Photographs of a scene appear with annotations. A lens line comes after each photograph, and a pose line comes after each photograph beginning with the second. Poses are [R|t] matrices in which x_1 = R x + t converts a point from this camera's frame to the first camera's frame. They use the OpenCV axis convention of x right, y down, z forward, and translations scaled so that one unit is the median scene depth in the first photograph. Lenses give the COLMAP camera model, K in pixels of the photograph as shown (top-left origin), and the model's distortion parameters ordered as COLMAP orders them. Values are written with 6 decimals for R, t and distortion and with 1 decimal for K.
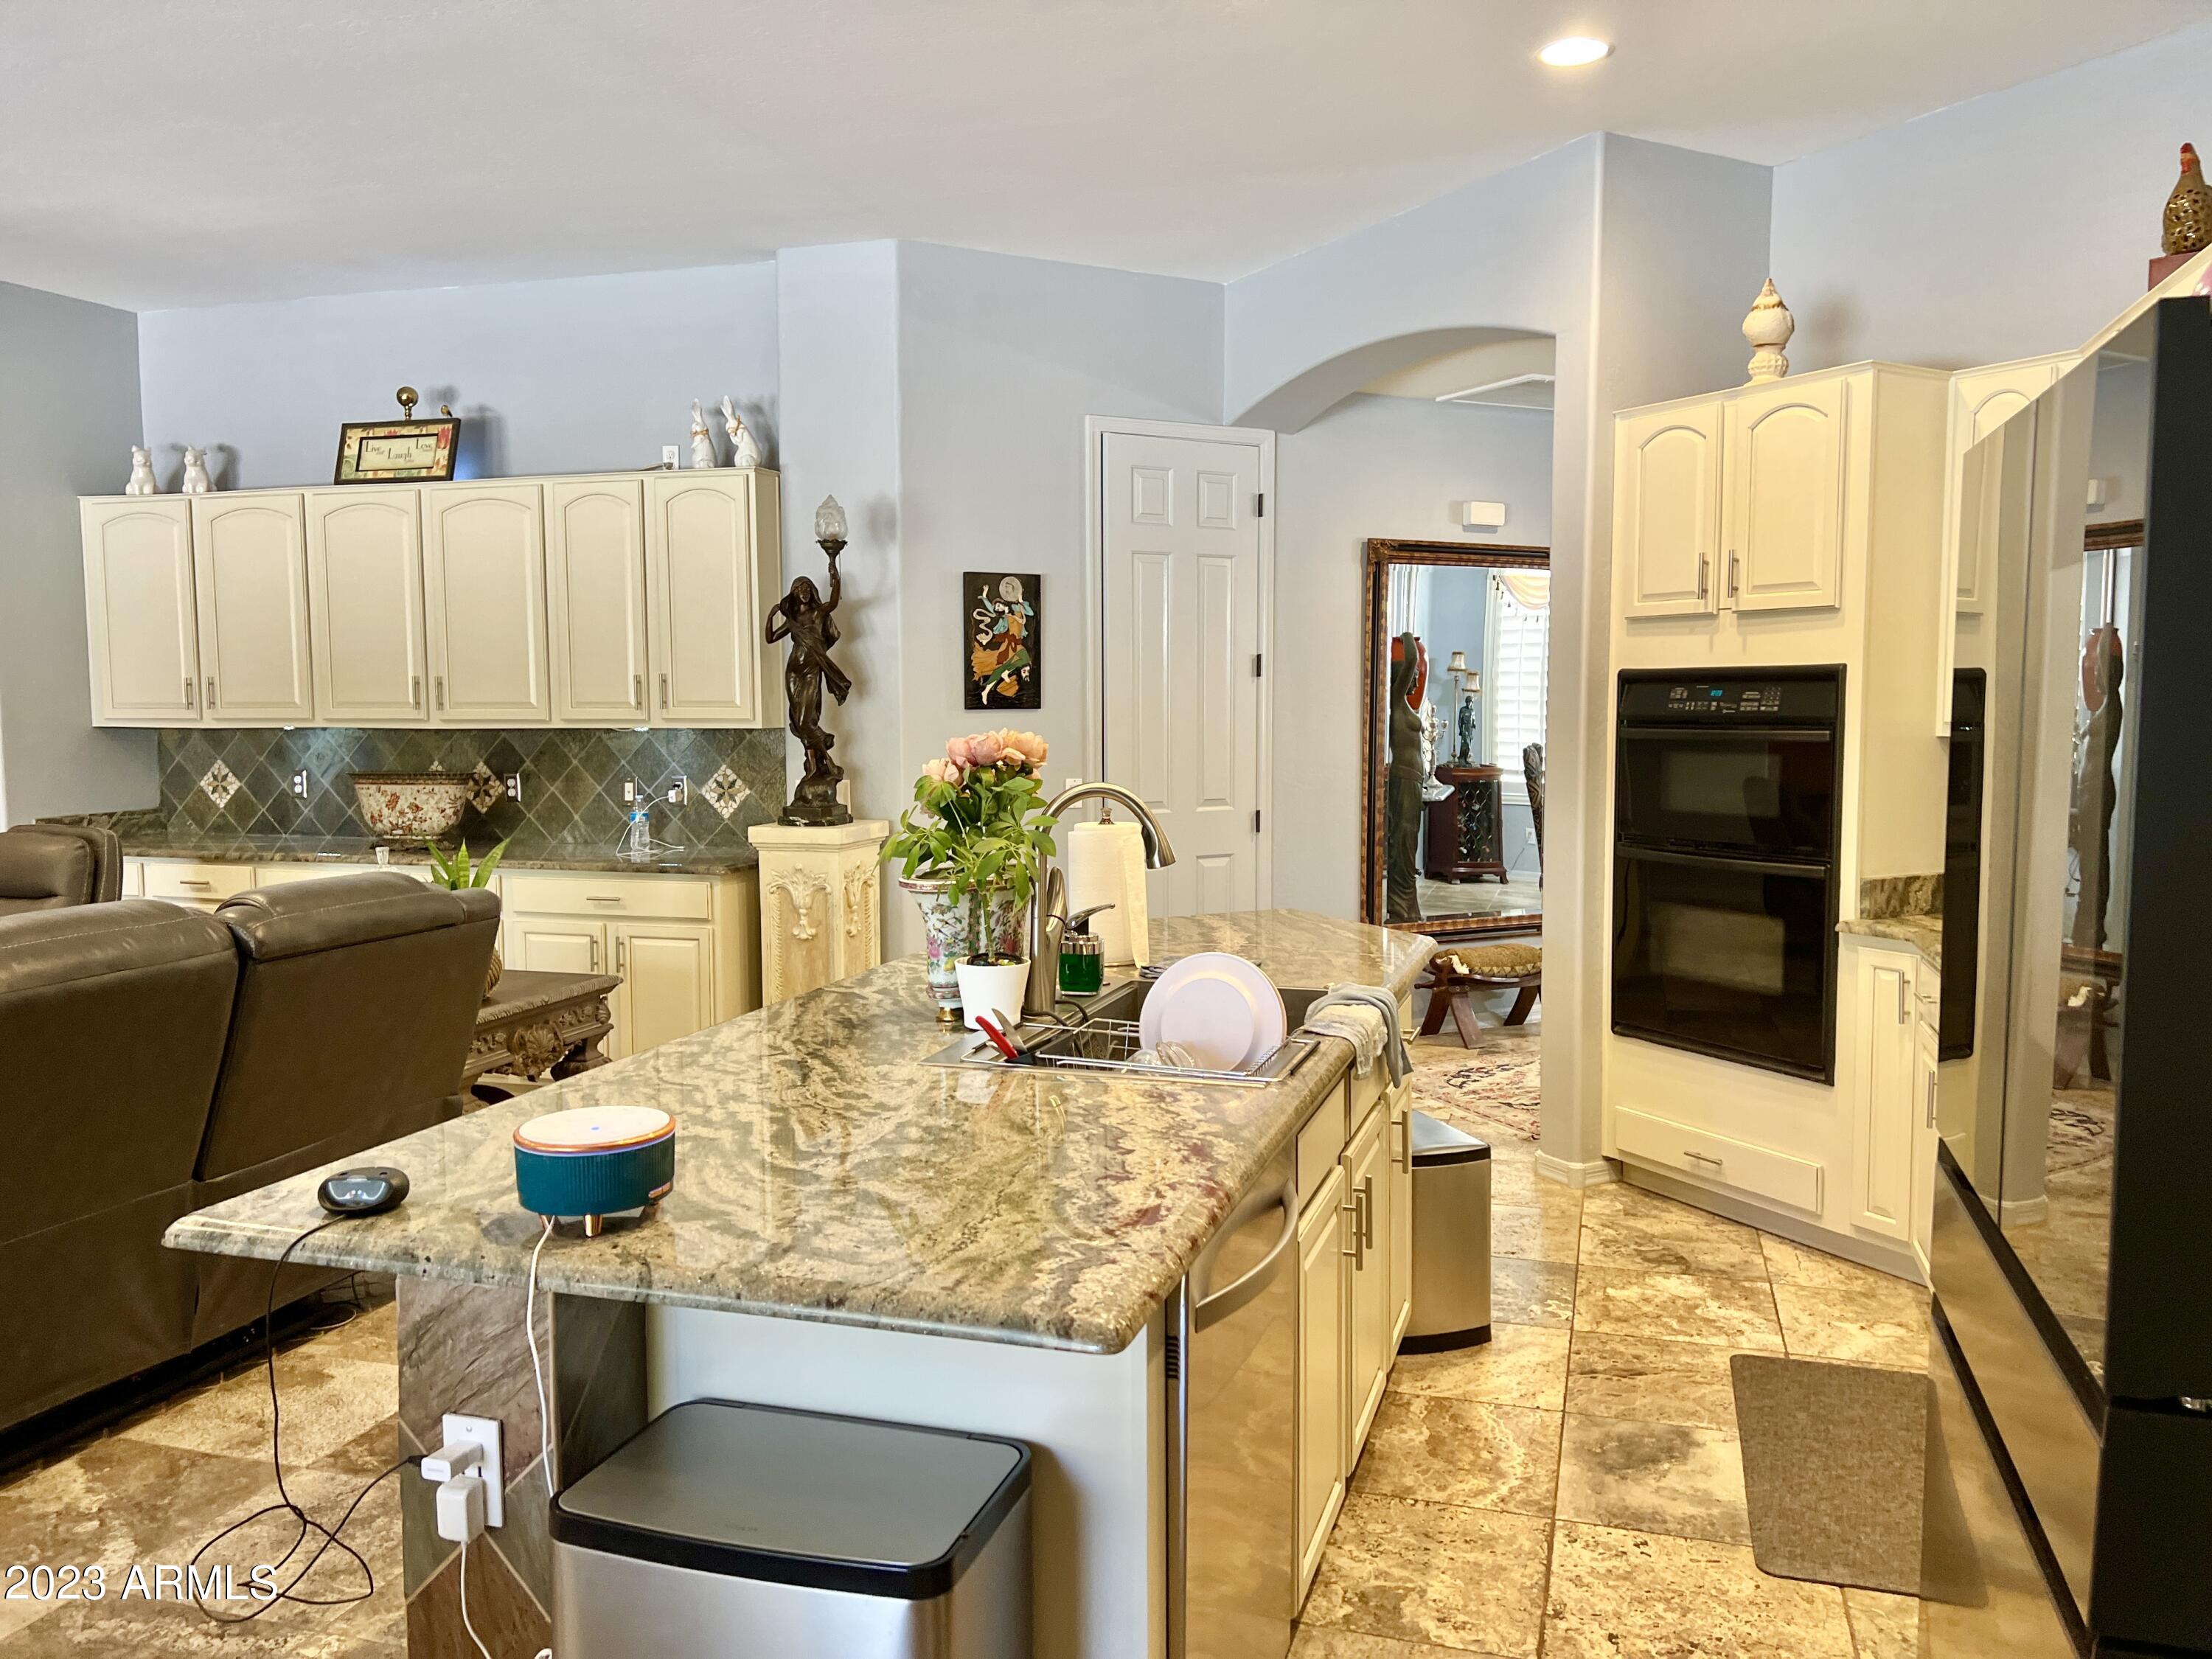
lens RADIAL K [[1651.3, 0, 1119.2], [0, 1651.3, 823.3], [0, 0, 1]] dist [0.056001, -0.061879]
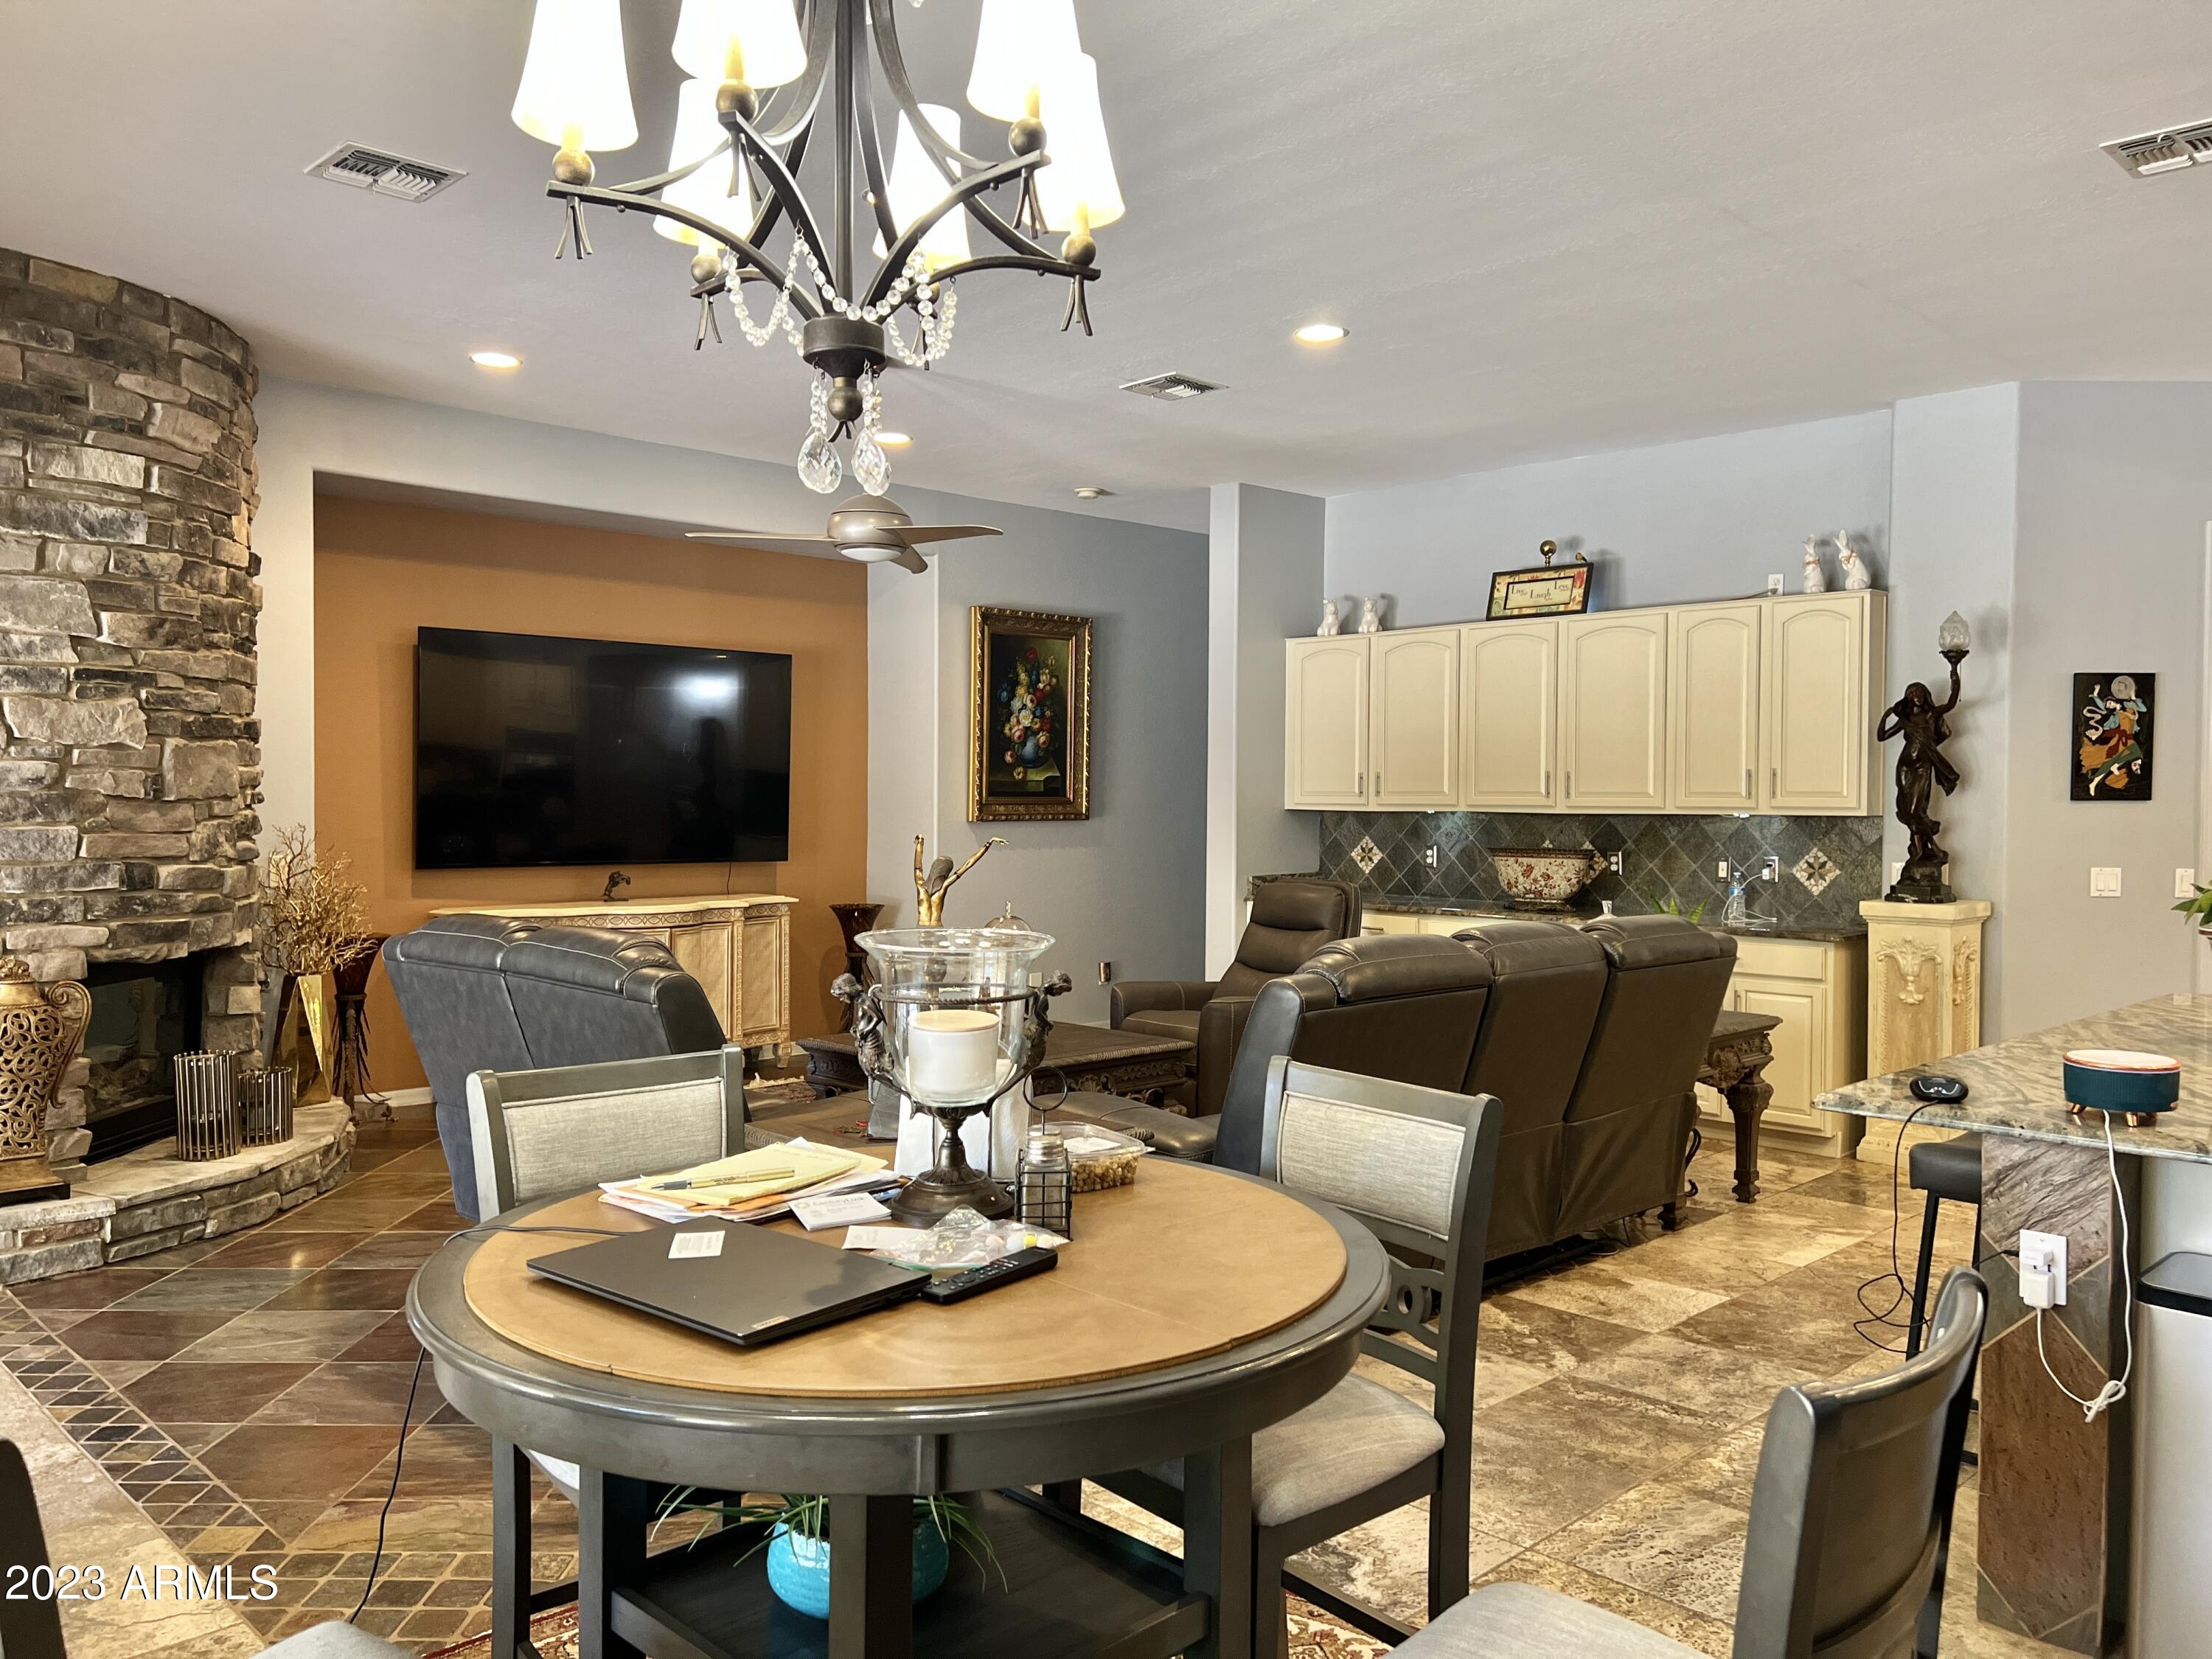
lens RADIAL K [[1651.3, 0, 1101.2], [0, 1651.3, 819.5], [0, 0, 1]] dist [0.056001, -0.061879]
pose [[0.874496, 0.014749, -0.484809, -0.119163], [-0.043741, 0.997863, -0.048541, 0.023397], [0.483057, 0.063655, 0.873272, -0.248776]]
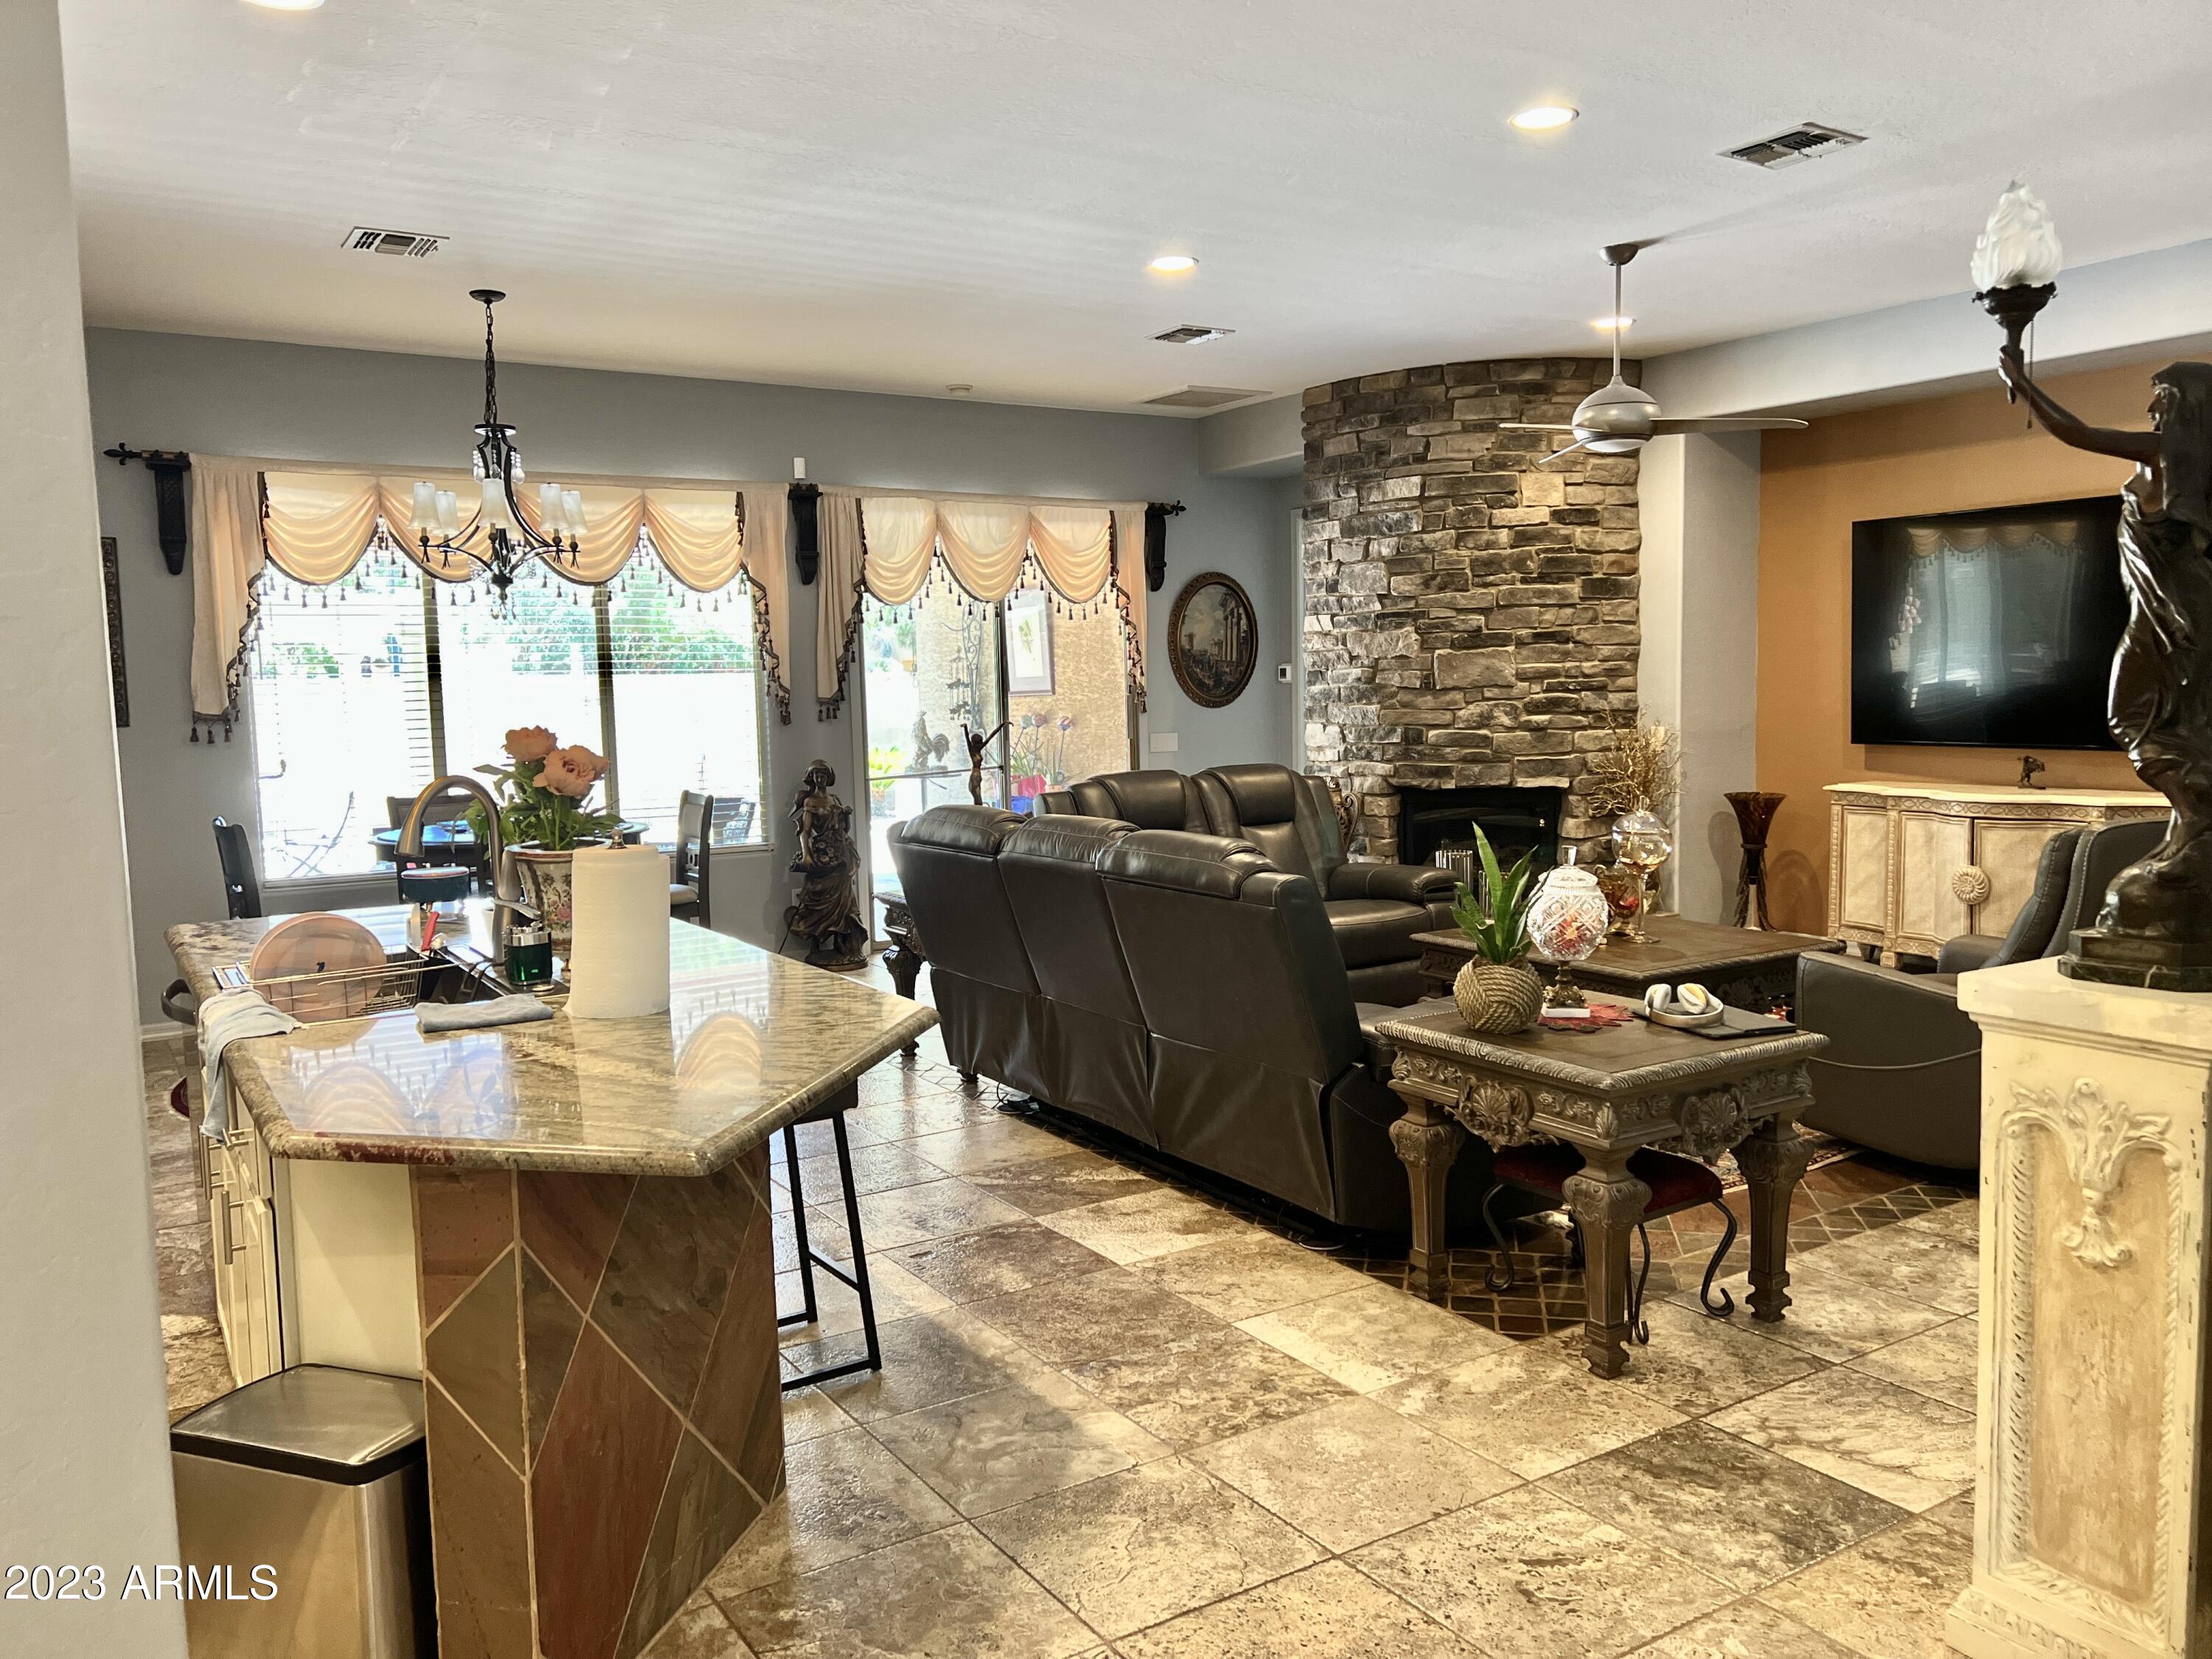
lens RADIAL K [[1651.3, 0, 1089.0], [0, 1651.3, 834.1], [0, 0, 1]] dist [0.056001, -0.061879]
pose [[-0.662282, 0.086805, -0.744210, 0.278033], [-0.031339, 0.989188, 0.143268, -0.081348], [0.748599, 0.118207, -0.652400, 1.031356]]
